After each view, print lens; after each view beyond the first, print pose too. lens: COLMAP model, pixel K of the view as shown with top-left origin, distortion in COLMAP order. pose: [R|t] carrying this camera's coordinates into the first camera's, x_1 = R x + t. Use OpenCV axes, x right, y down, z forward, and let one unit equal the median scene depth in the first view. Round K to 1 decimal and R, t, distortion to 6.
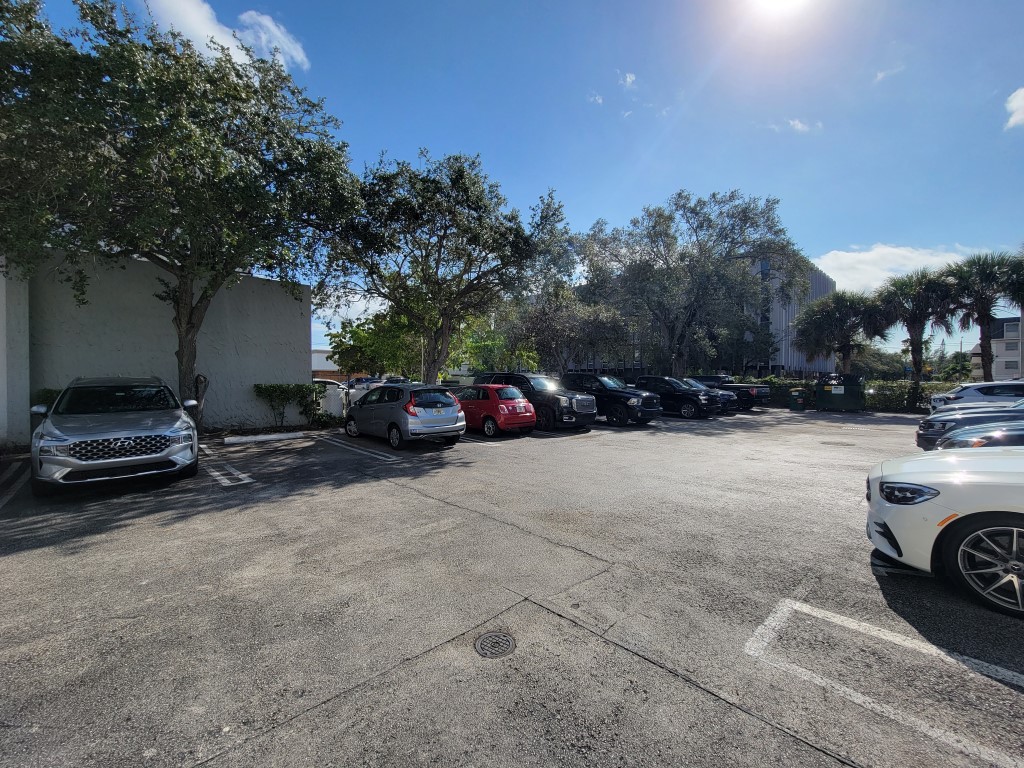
lens RADIAL K [[411.1, 0, 511.6], [0, 411.1, 382.7], [0, 0, 1]] dist [0.000177, 0.000008]
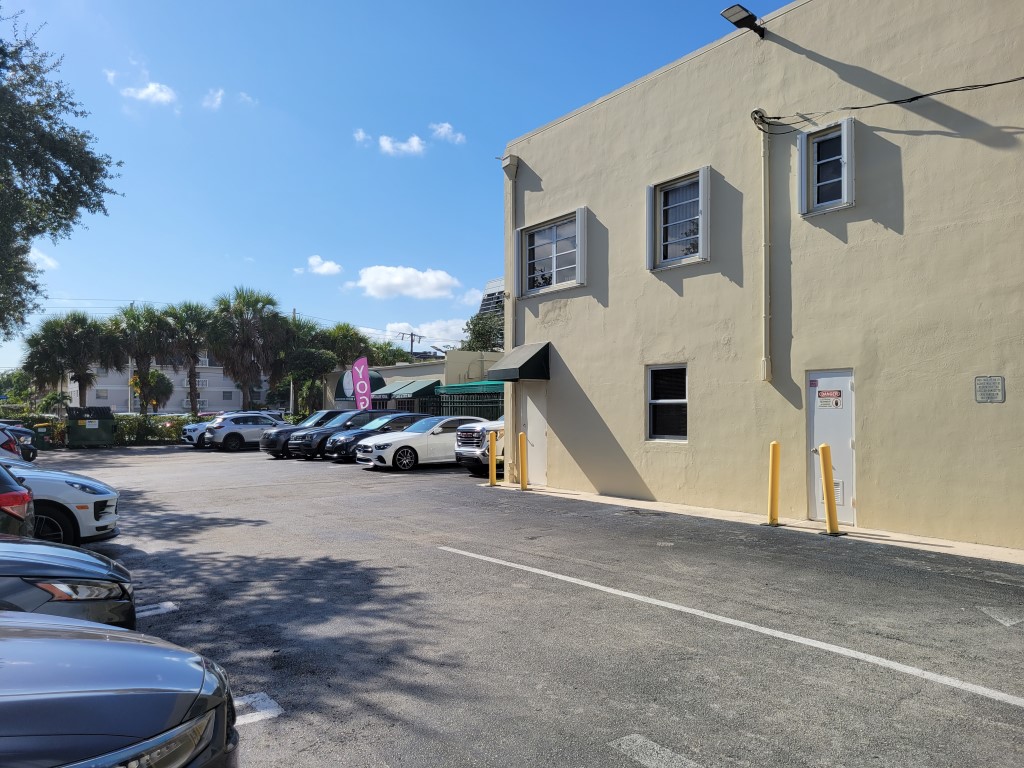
lens RADIAL K [[777.4, 0, 512.1], [0, 777.4, 386.5], [0, 0, 1]] dist [0.006374, 0.001459]
pose [[0.122679, 0.036314, 0.991782, -0.830669], [0.006174, 0.999283, -0.037352, 0.004250], [-0.992427, 0.010705, 0.122367, -0.130248]]
